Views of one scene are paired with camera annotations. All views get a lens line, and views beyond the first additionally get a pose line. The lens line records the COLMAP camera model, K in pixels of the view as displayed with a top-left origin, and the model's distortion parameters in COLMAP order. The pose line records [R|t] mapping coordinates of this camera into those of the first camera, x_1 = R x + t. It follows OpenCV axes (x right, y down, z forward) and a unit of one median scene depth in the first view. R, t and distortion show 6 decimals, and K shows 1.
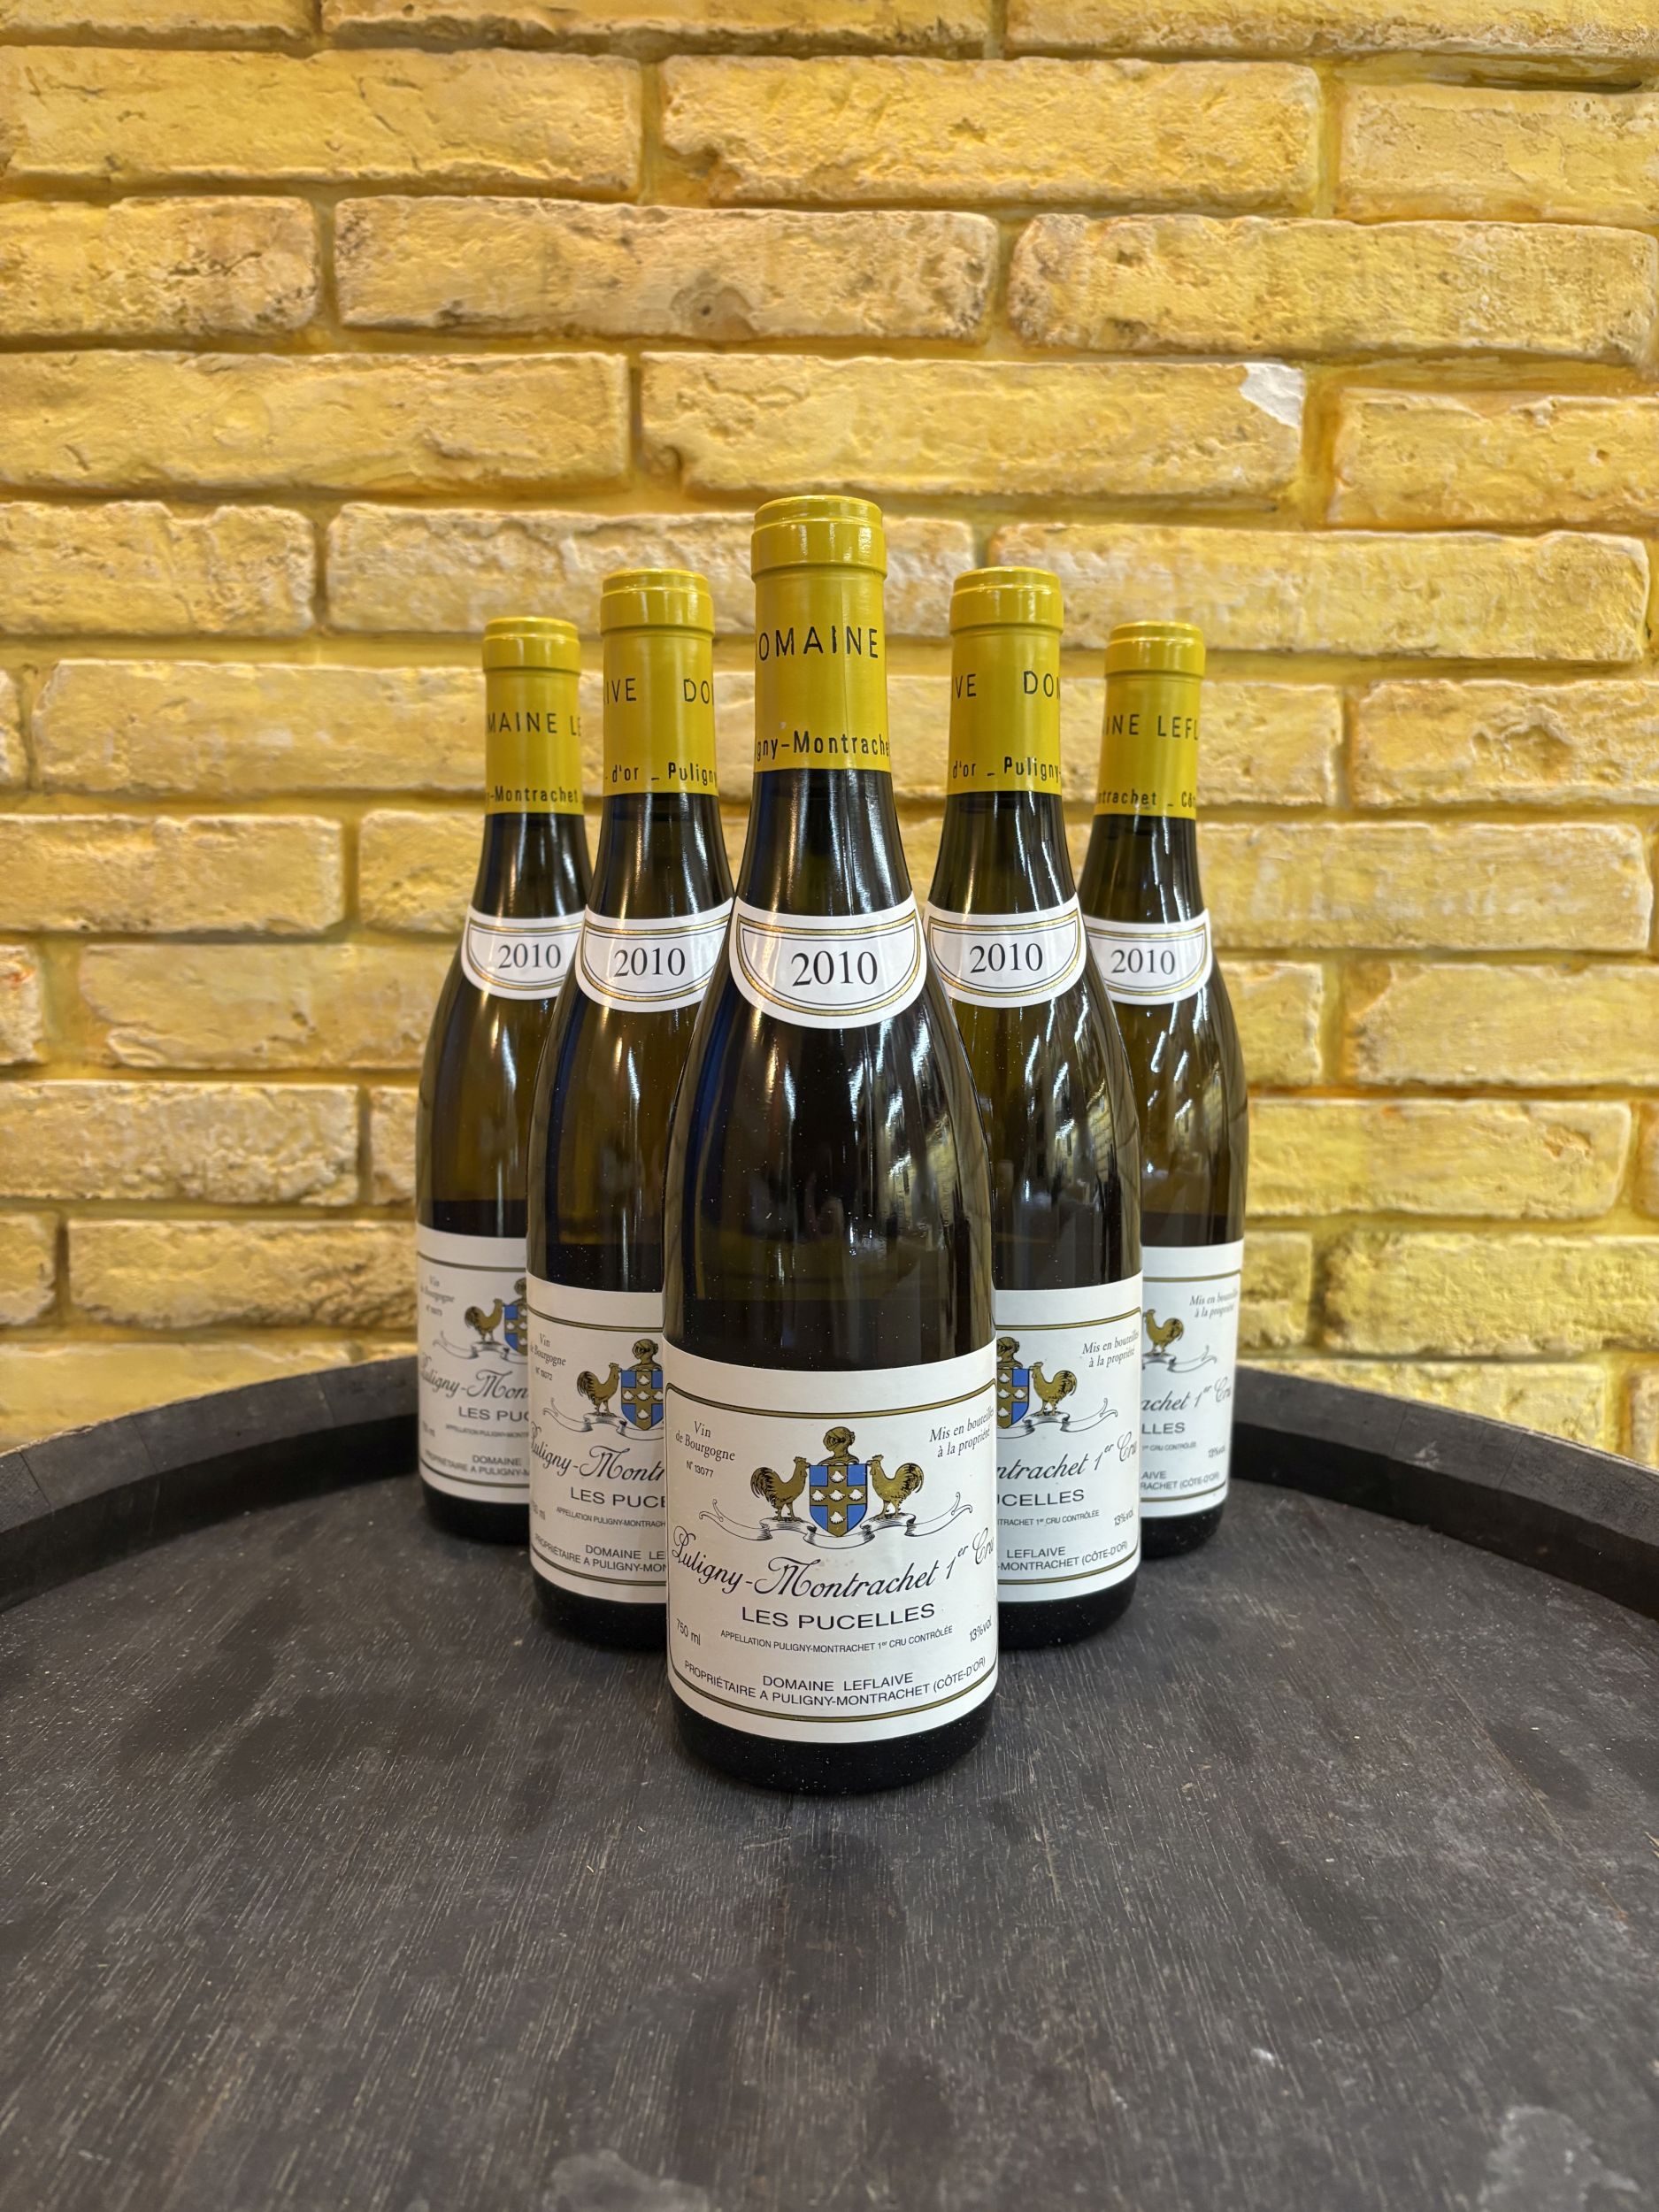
lens RADIAL K [[1702.8, 0, 808.4], [0, 1702.8, 1121.6], [0, 0, 1]] dist [-0.001438, 0.009190]
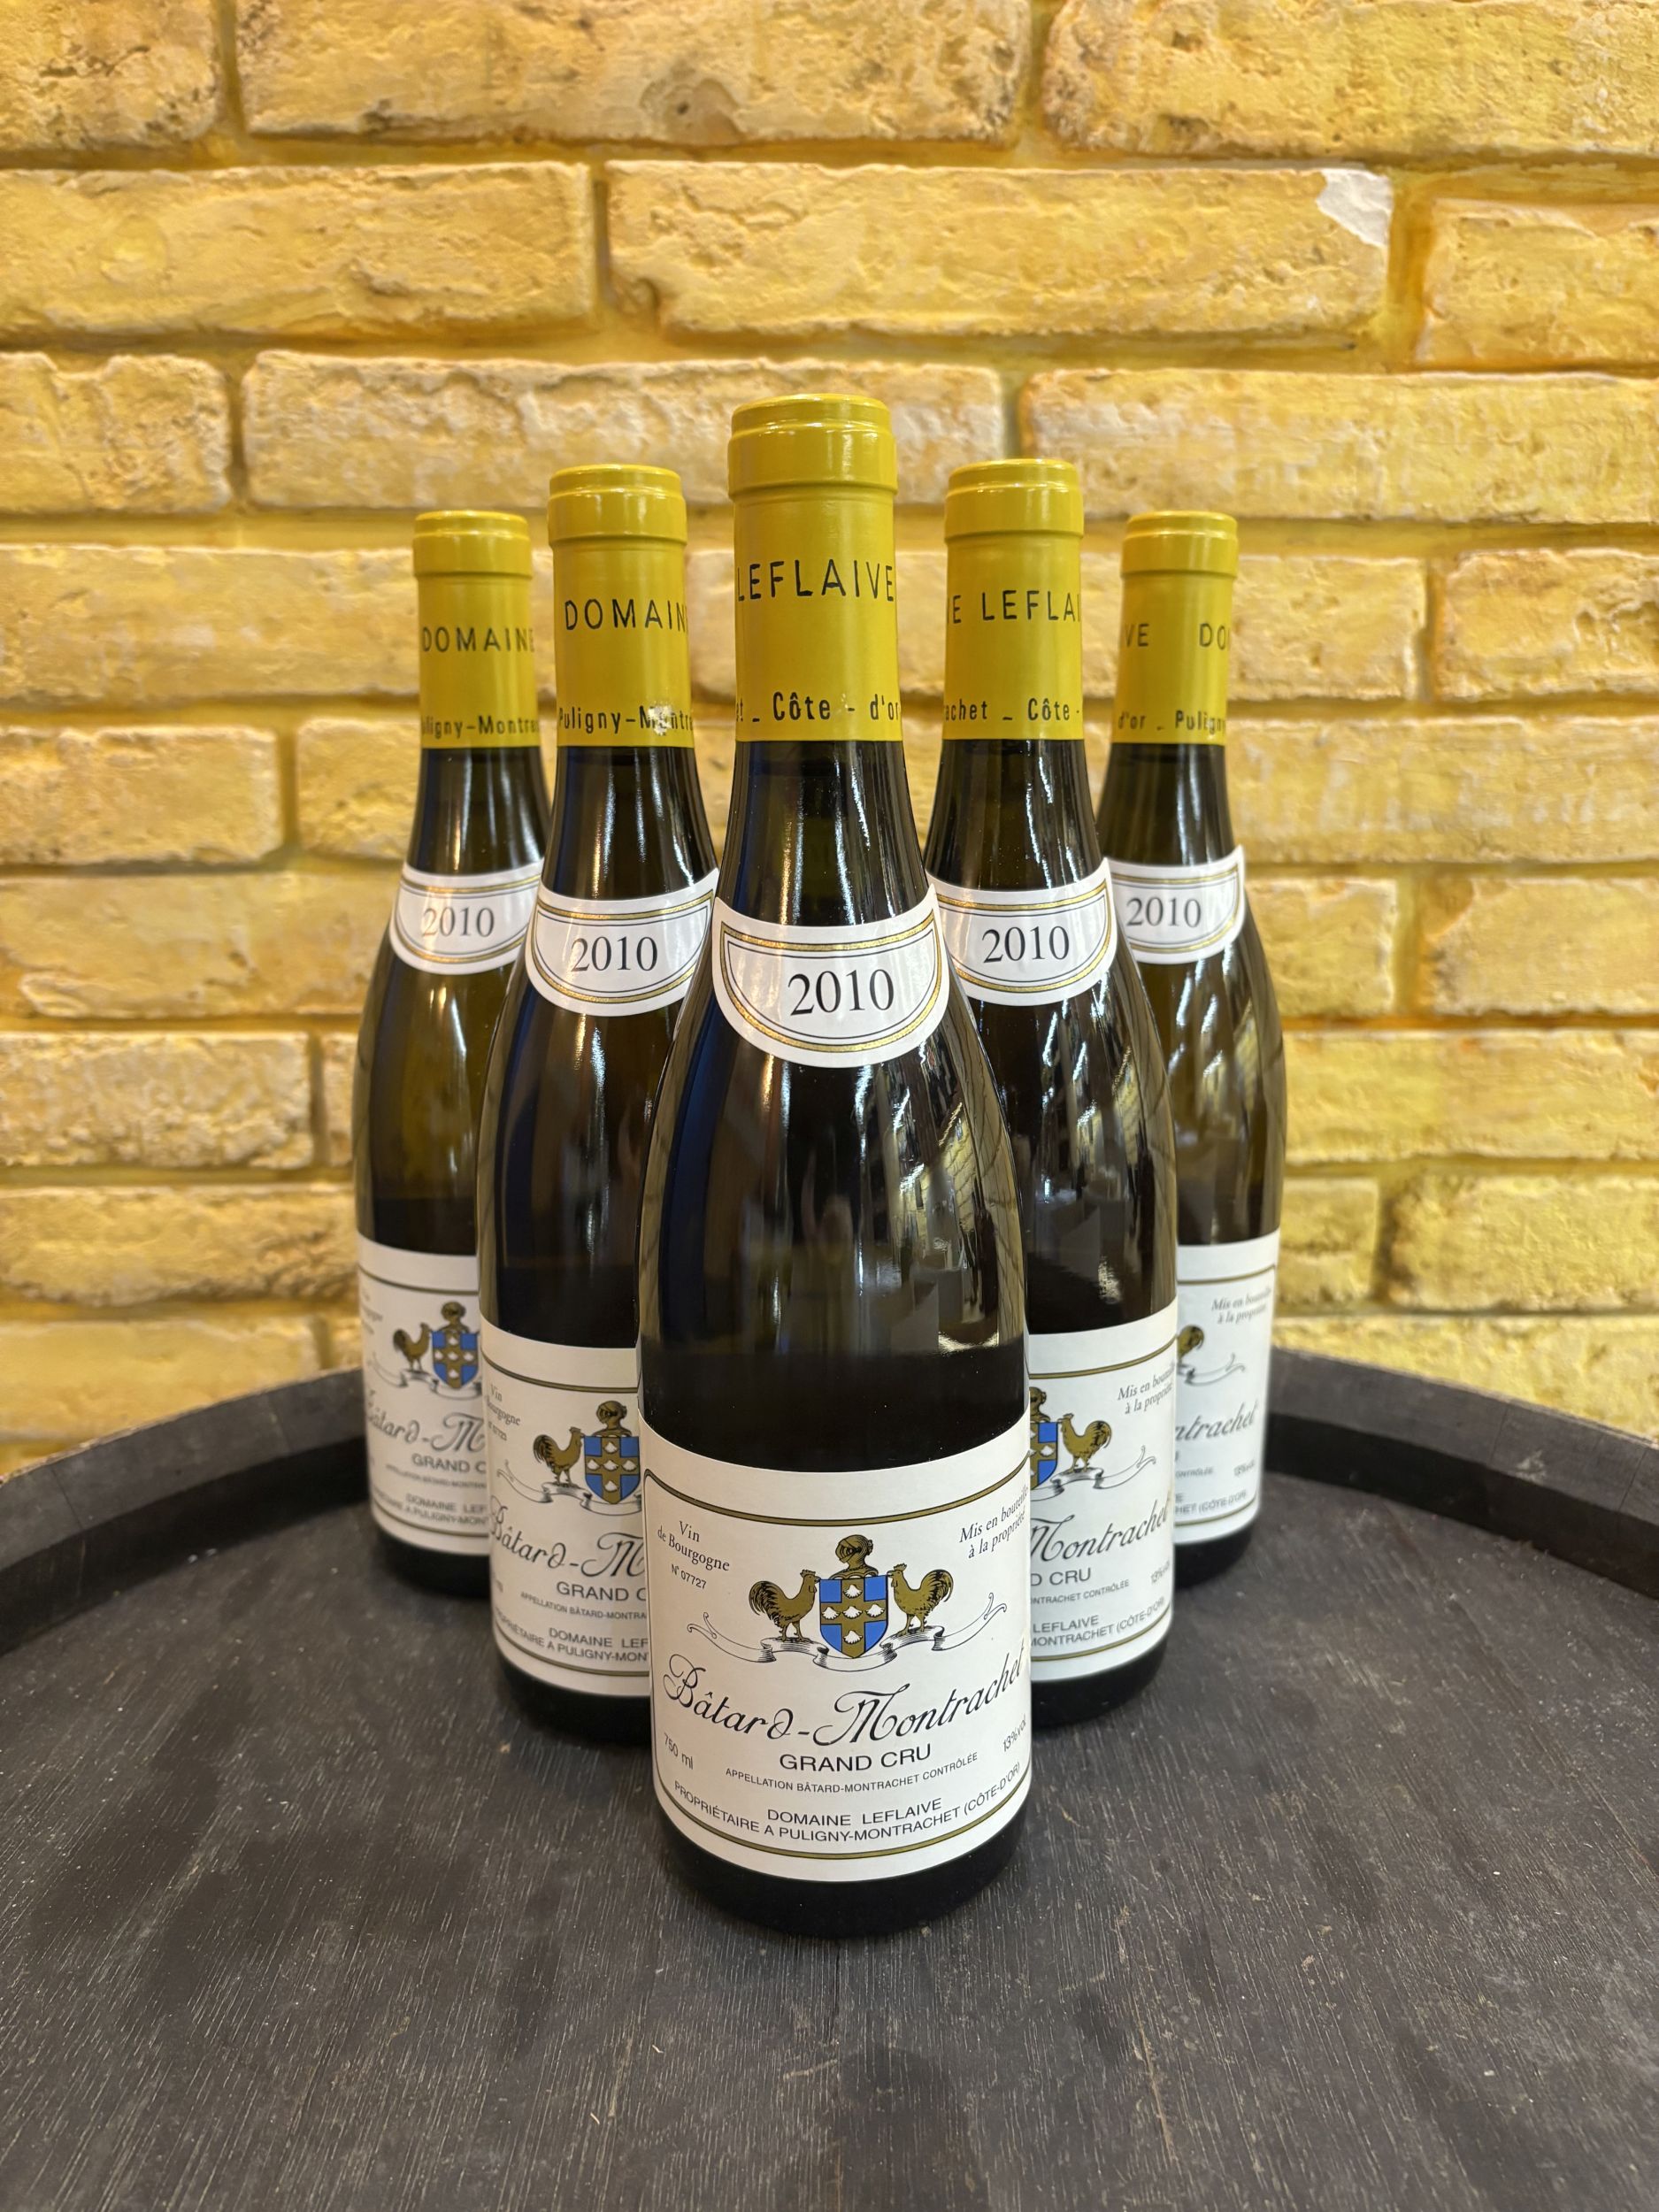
lens RADIAL K [[1702.8, 0, 819.9], [0, 1702.8, 1117.7], [0, 0, 1]] dist [-0.001438, 0.009190]
pose [[0.999766, -0.016569, 0.013941, -0.012473], [0.015193, 0.995492, 0.093619, -0.059018], [-0.015429, -0.093386, 0.995510, 0.116532]]
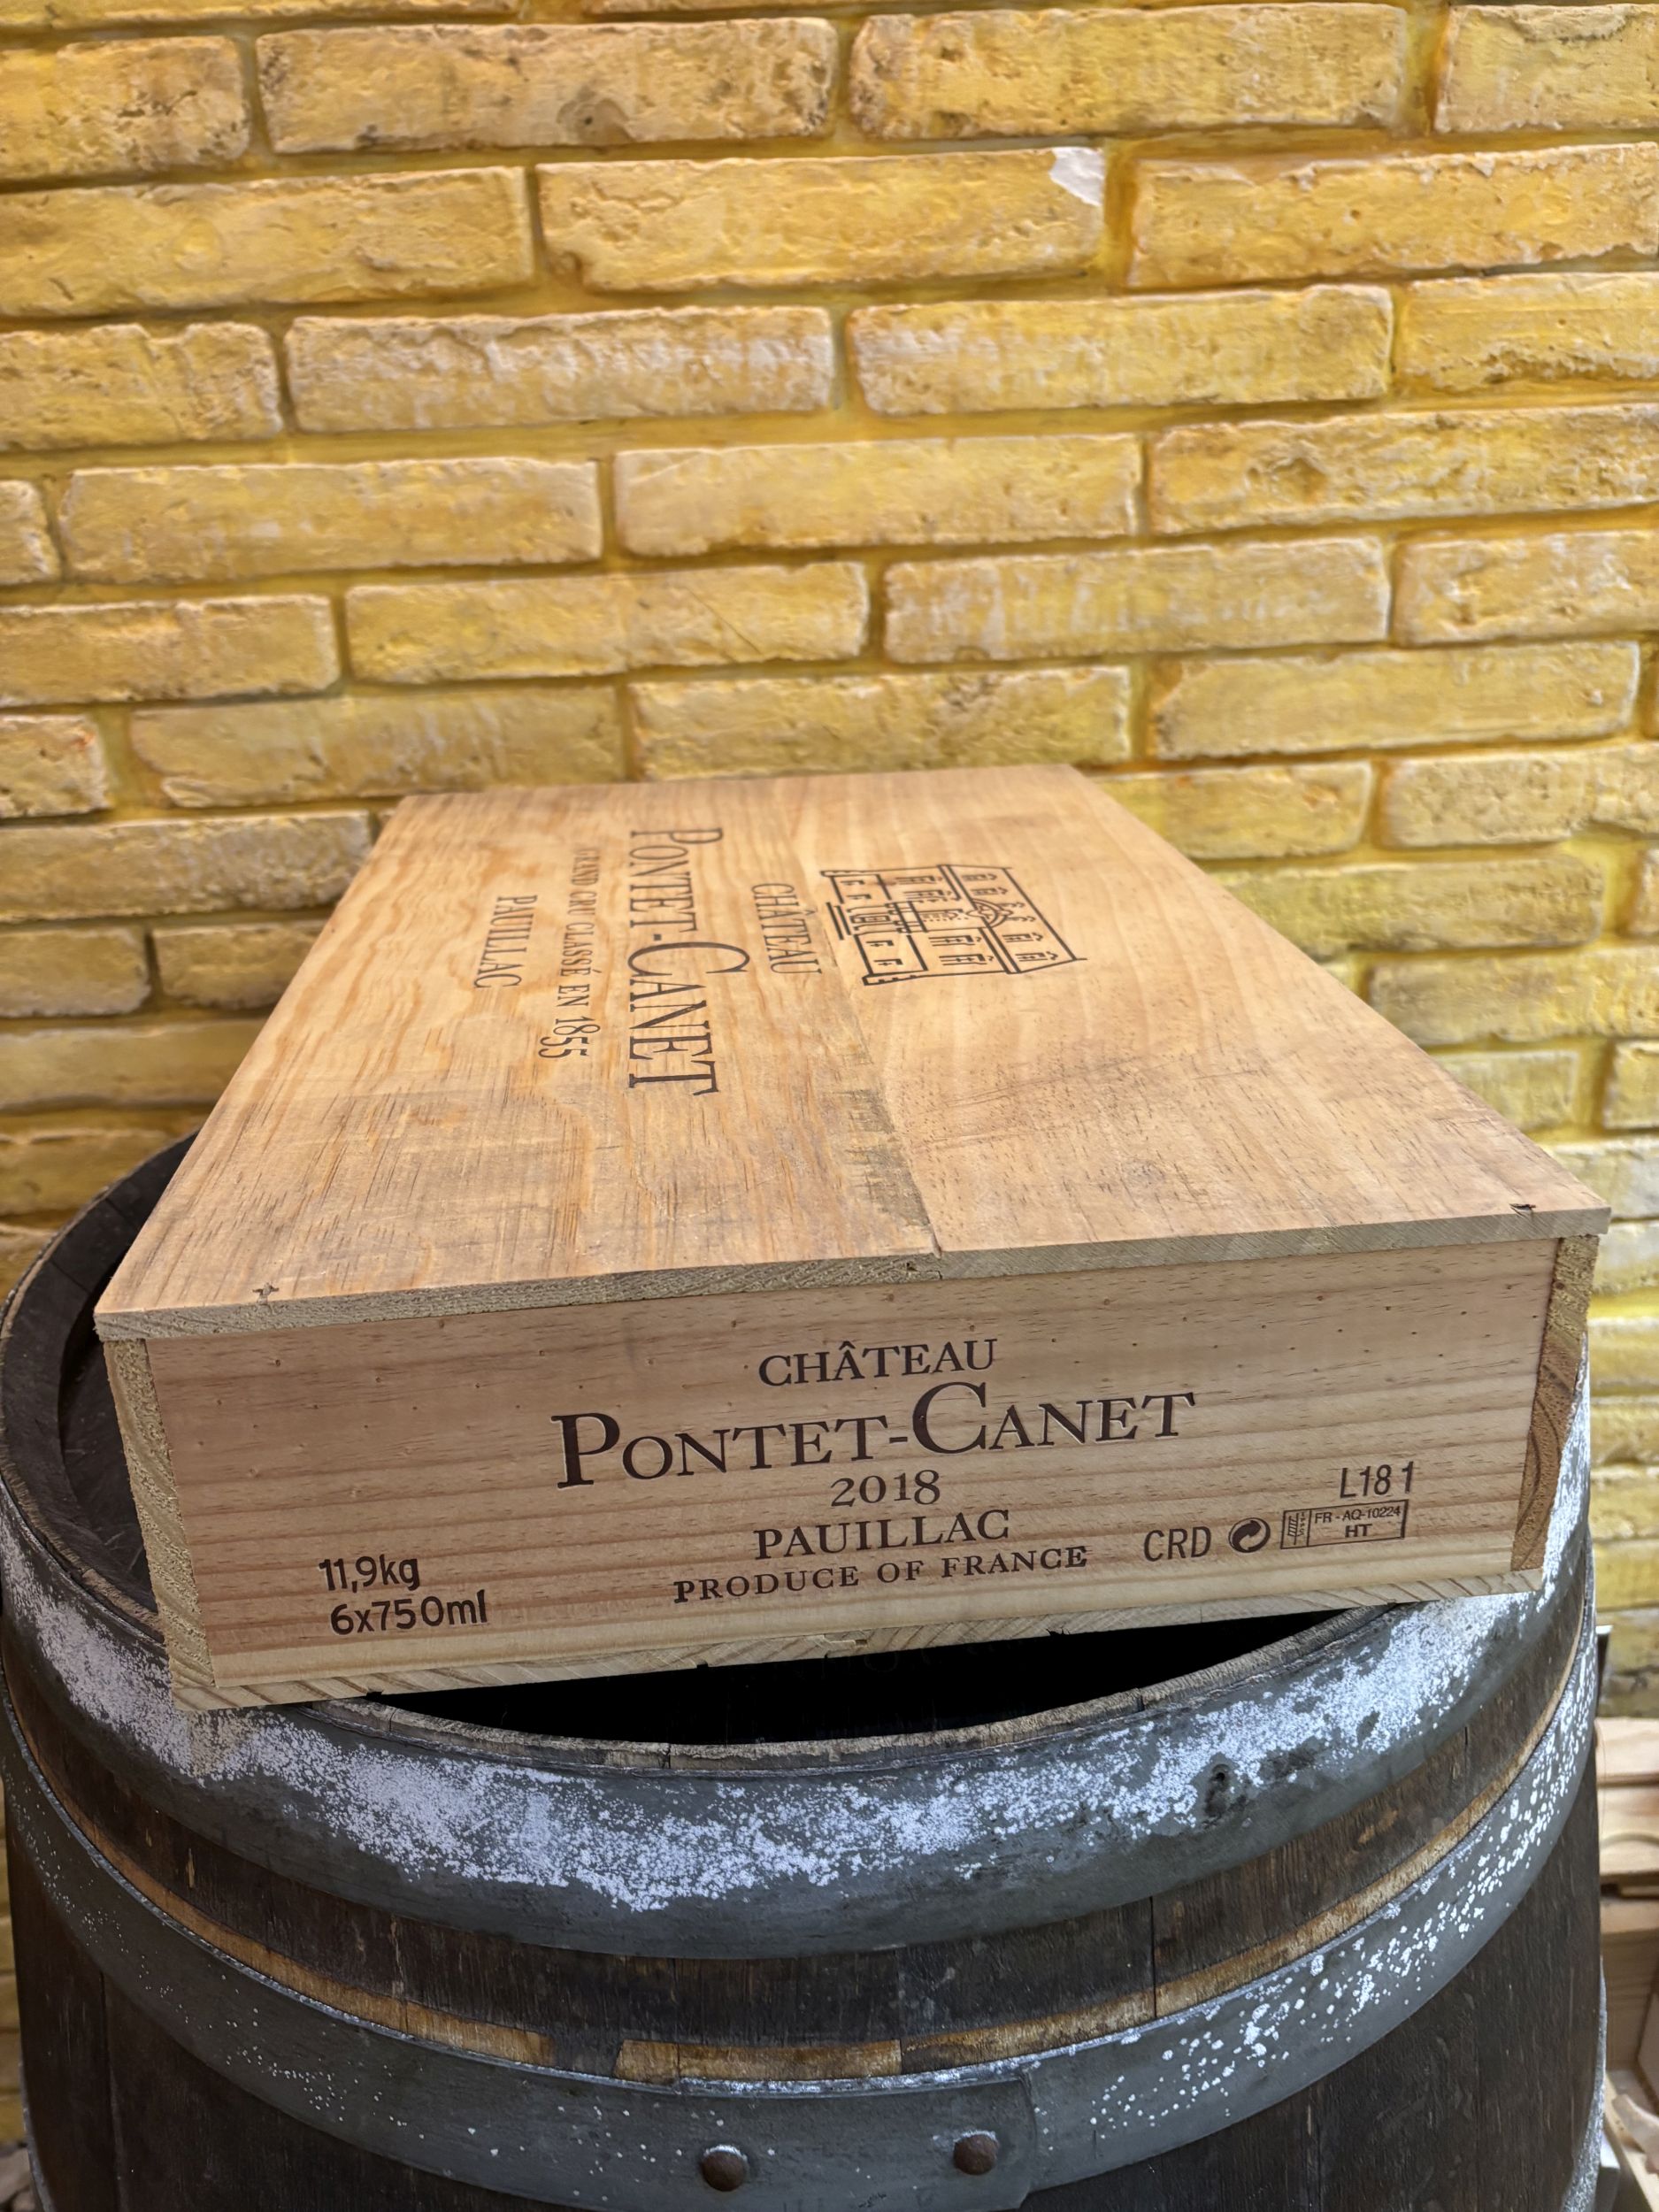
lens RADIAL K [[1702.8, 0, 813.0], [0, 1702.8, 1120.4], [0, 0, 1]] dist [-0.001438, 0.009190]
pose [[0.997495, -0.067058, 0.022501, 0.019994], [0.058407, 0.960317, 0.272728, -0.130868], [-0.039897, -0.270731, 0.961828, -0.296358]]
